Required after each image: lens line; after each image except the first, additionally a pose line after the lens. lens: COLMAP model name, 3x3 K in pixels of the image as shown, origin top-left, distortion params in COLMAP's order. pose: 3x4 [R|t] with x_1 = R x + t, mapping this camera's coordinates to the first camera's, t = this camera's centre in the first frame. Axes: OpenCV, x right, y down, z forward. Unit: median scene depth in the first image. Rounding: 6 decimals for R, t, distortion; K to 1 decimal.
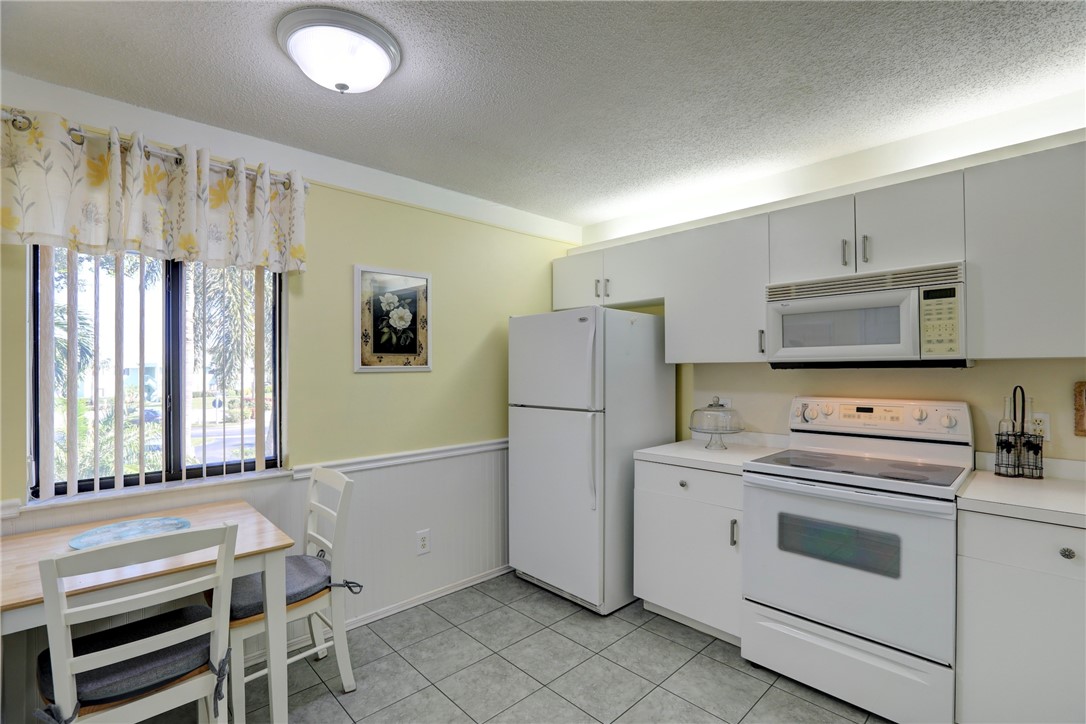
lens RADIAL K [[502.1, 0, 544.9], [0, 502.1, 365.2], [0, 0, 1]] dist [-0.018660, 0.010869]
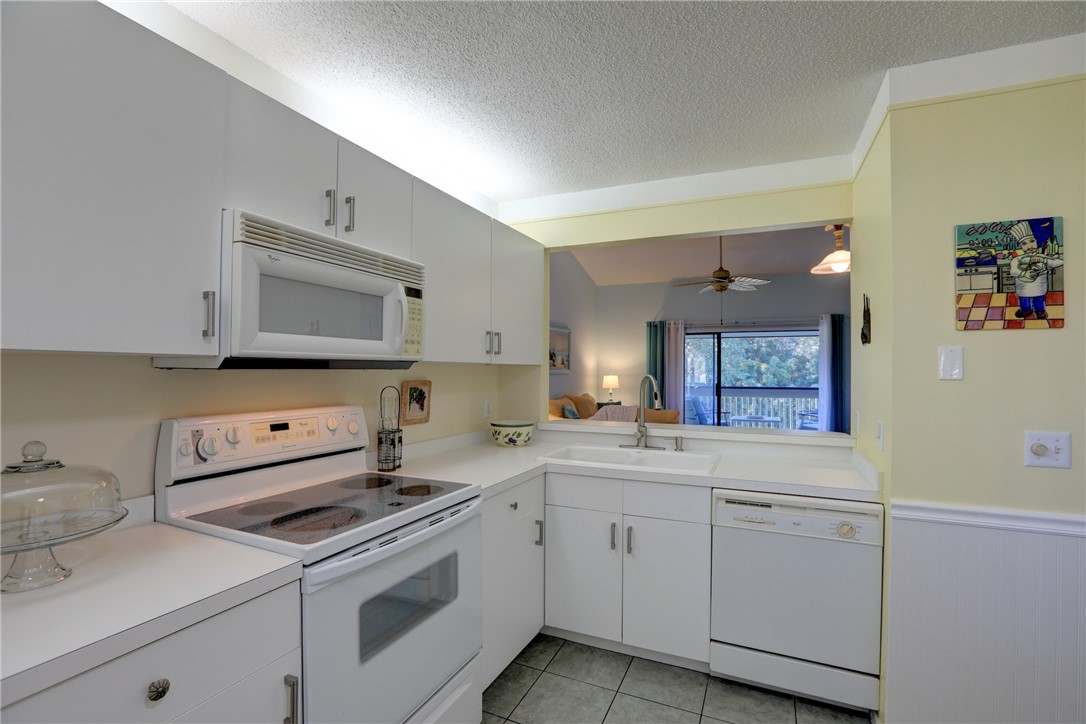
lens RADIAL K [[502.1, 0, 545.2], [0, 502.1, 363.8], [0, 0, 1]] dist [-0.018660, 0.010869]
pose [[-0.376812, 0.011099, 0.926223, -0.171354], [-0.013922, 0.999747, -0.017644, 0.006629], [-0.926185, -0.019543, -0.376563, 0.946225]]
